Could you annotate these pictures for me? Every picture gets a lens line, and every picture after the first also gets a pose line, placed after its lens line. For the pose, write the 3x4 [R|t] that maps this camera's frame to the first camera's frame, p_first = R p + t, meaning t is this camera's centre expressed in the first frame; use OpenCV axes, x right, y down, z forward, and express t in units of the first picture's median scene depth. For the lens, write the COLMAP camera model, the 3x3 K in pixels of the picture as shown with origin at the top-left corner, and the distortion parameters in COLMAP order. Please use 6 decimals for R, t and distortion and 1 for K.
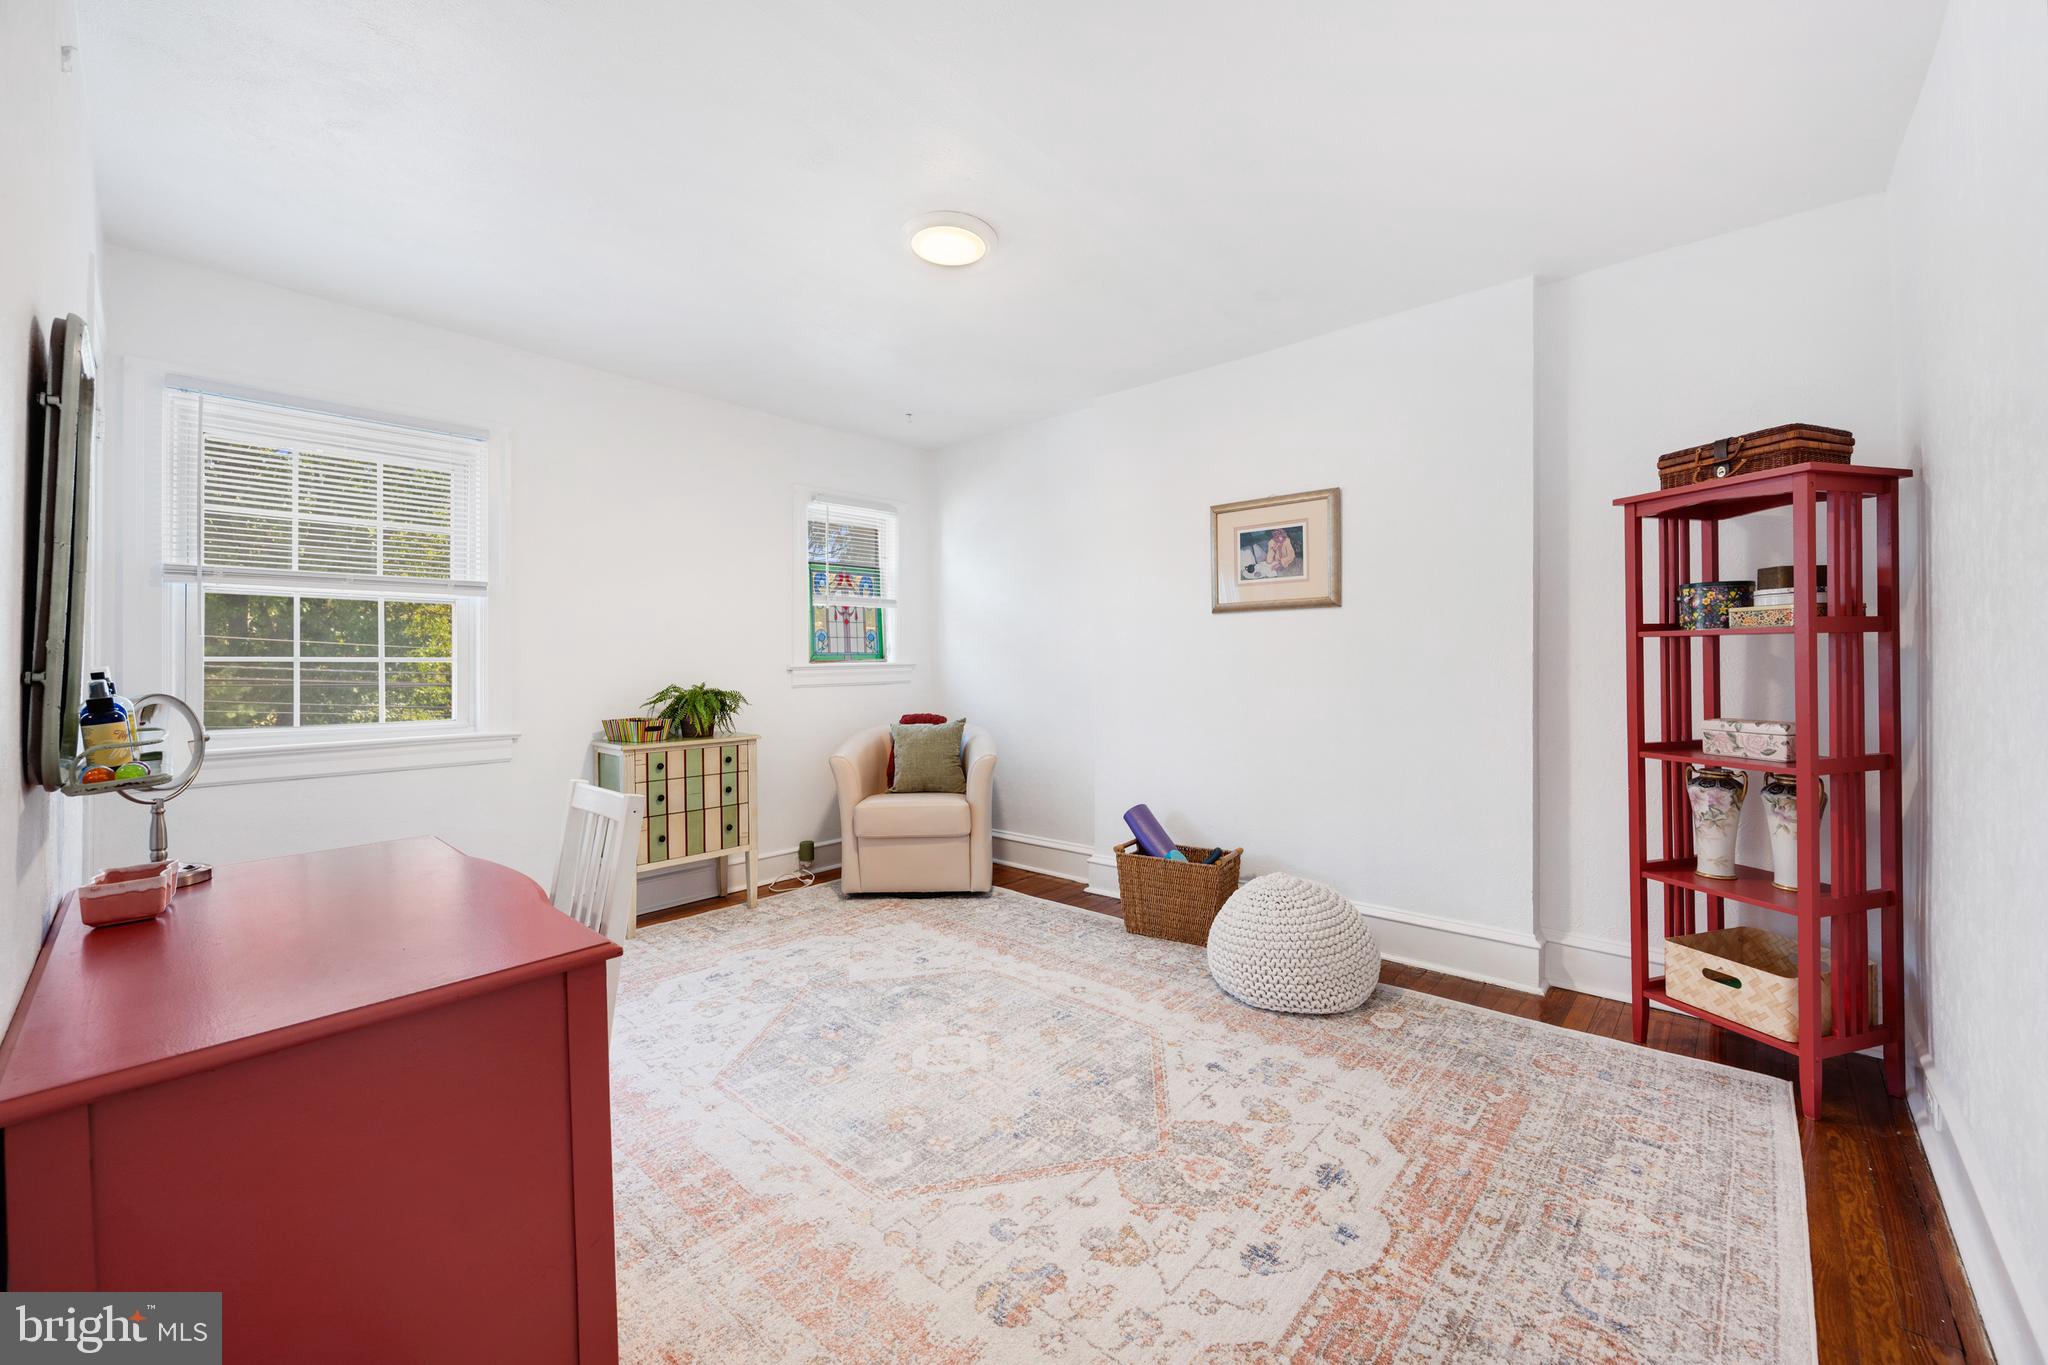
lens RADIAL K [[806.1, 0, 1023.7], [0, 806.1, 667.5], [0, 0, 1]] dist [-0.003056, 0.000662]
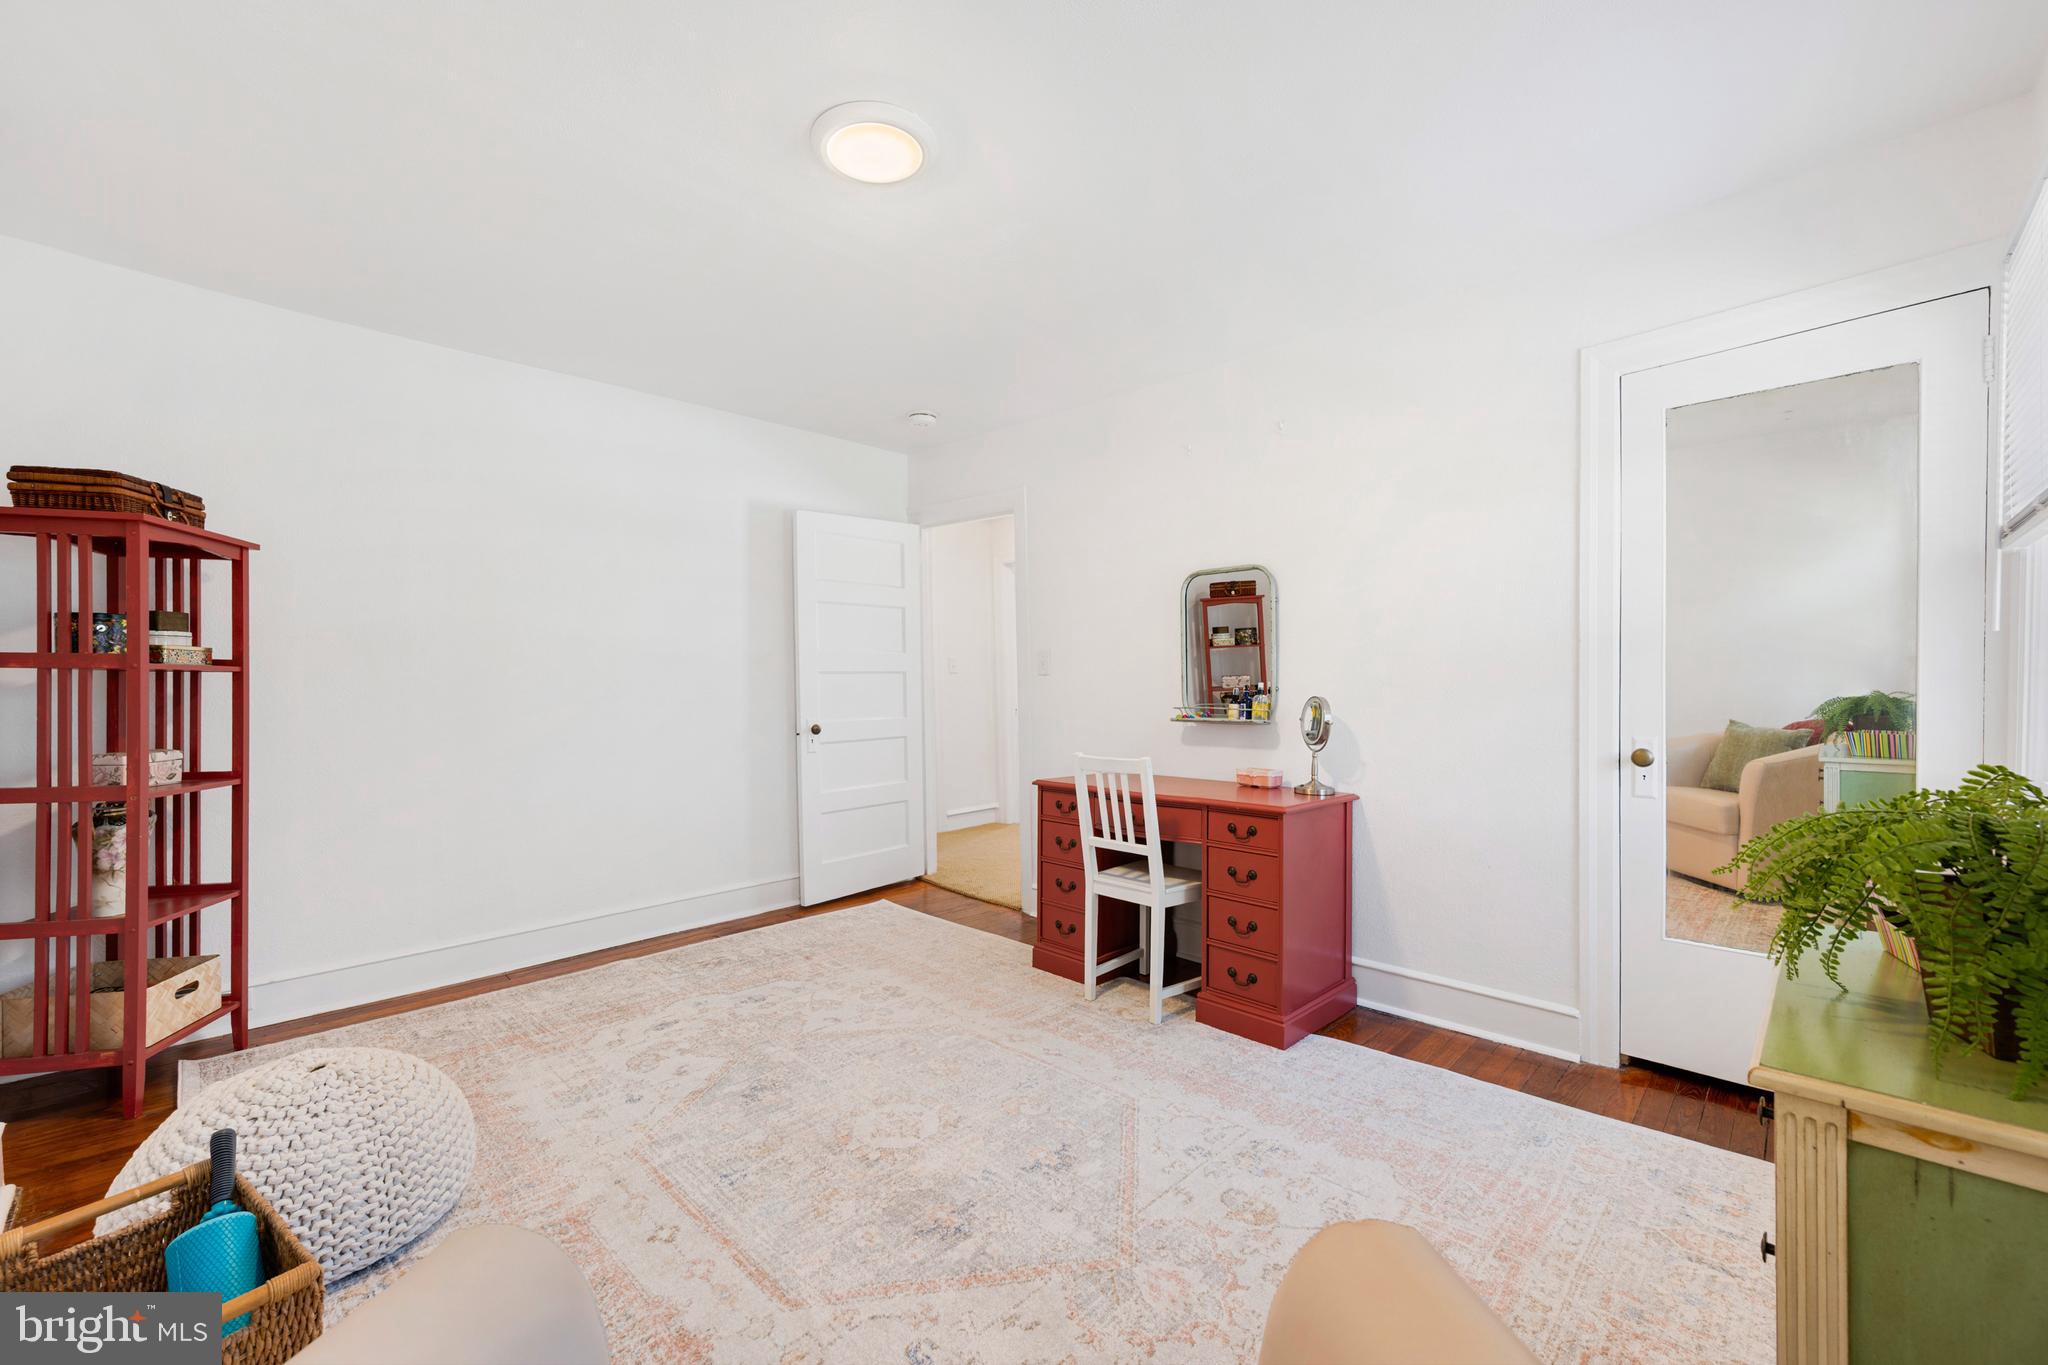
lens RADIAL K [[806.1, 0, 1030.5], [0, 806.1, 678.7], [0, 0, 1]] dist [-0.003056, 0.000662]
pose [[-0.999777, 0.014383, 0.015470, -0.237673], [0.014389, 0.999896, 0.000302, -0.011570], [-0.015464, 0.000525, -0.999880, 1.722885]]
